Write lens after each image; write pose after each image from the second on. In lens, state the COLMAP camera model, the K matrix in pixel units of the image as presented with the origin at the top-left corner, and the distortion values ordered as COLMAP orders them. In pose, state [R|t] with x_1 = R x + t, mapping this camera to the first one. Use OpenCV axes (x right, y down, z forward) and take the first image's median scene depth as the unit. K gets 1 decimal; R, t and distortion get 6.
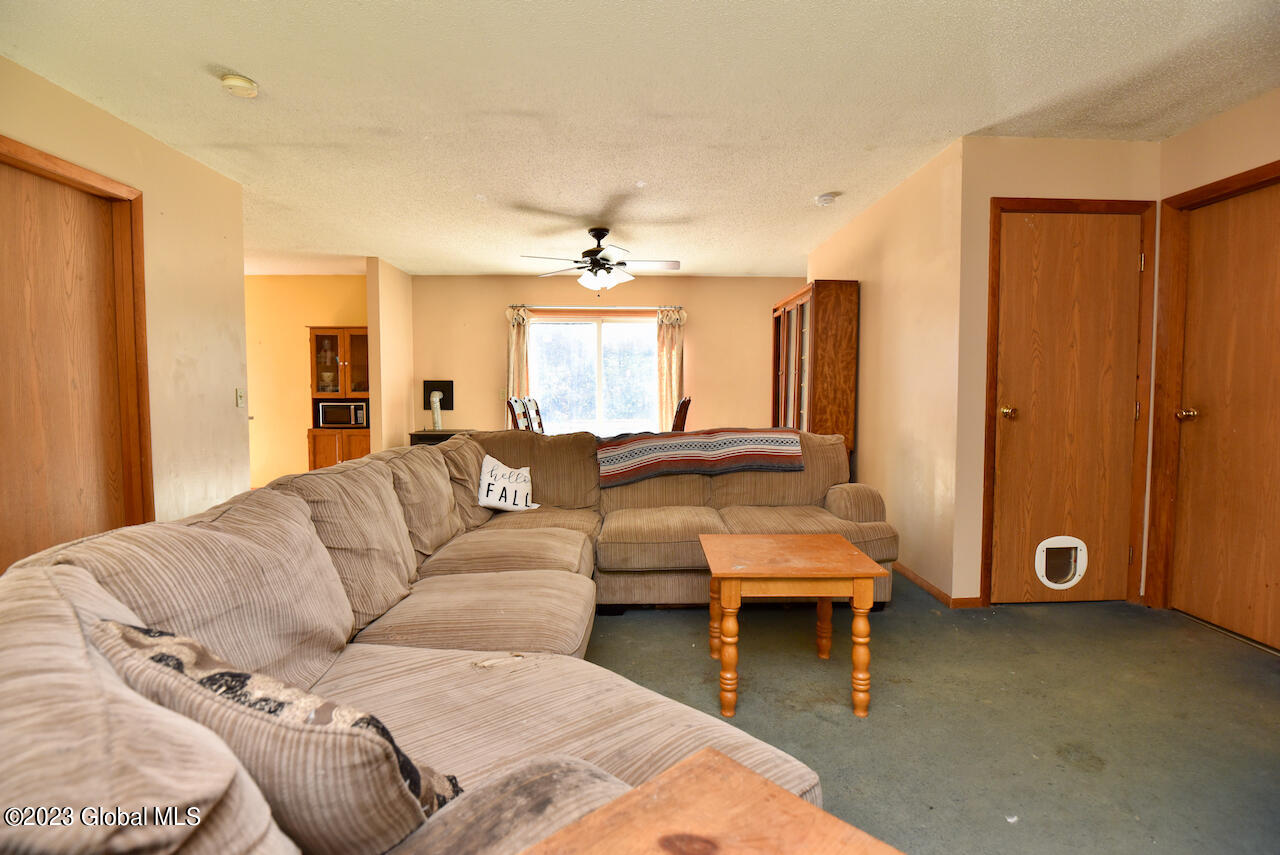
lens RADIAL K [[630.3, 0, 640.0], [0, 630.3, 427.5], [0, 0, 1]] dist [-0.024844, -0.001729]
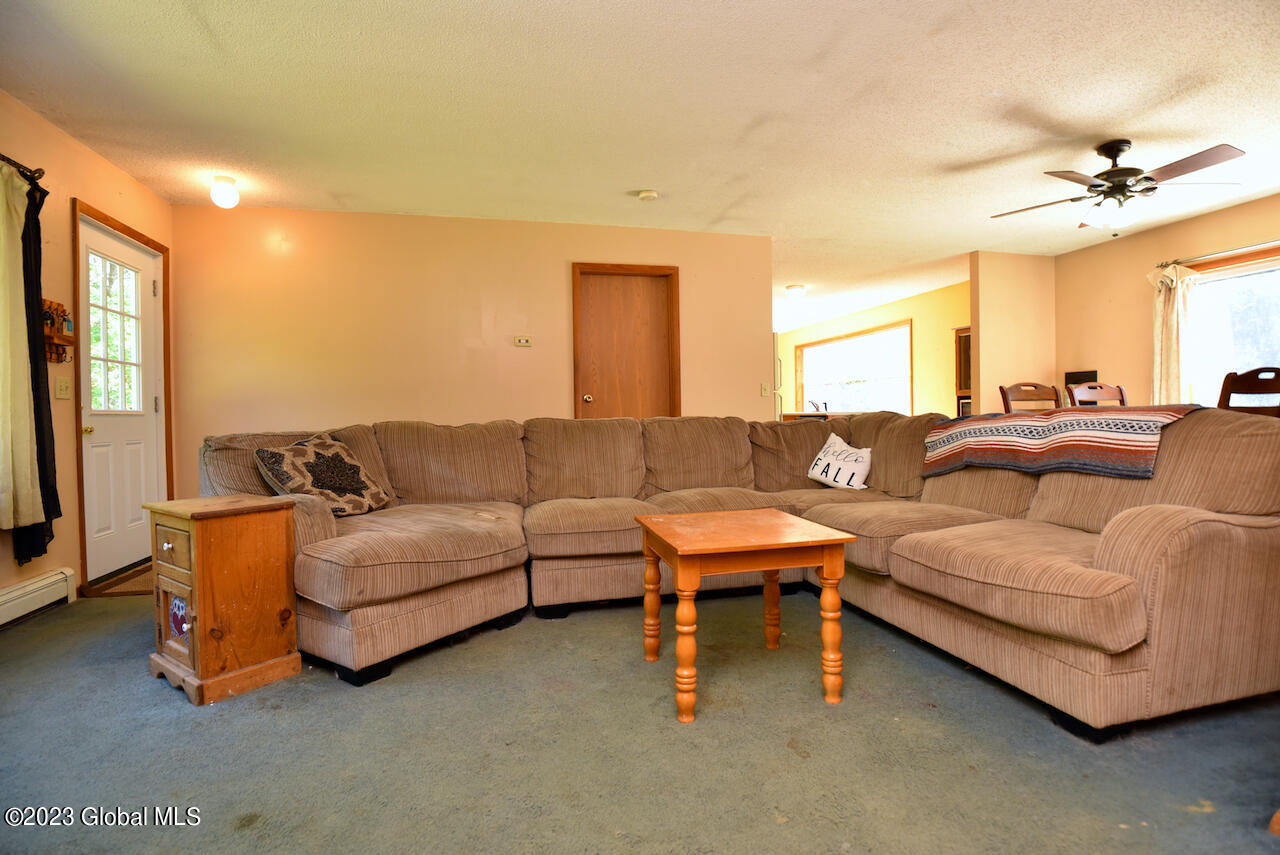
lens RADIAL K [[630.3, 0, 640.0], [0, 630.3, 427.5], [0, 0, 1]] dist [-0.024844, -0.001729]
pose [[0.206722, 0.016189, -0.978266, 0.691652], [-0.046526, 0.998895, 0.006698, 0.040829], [0.977293, 0.044130, 0.207246, 0.449911]]
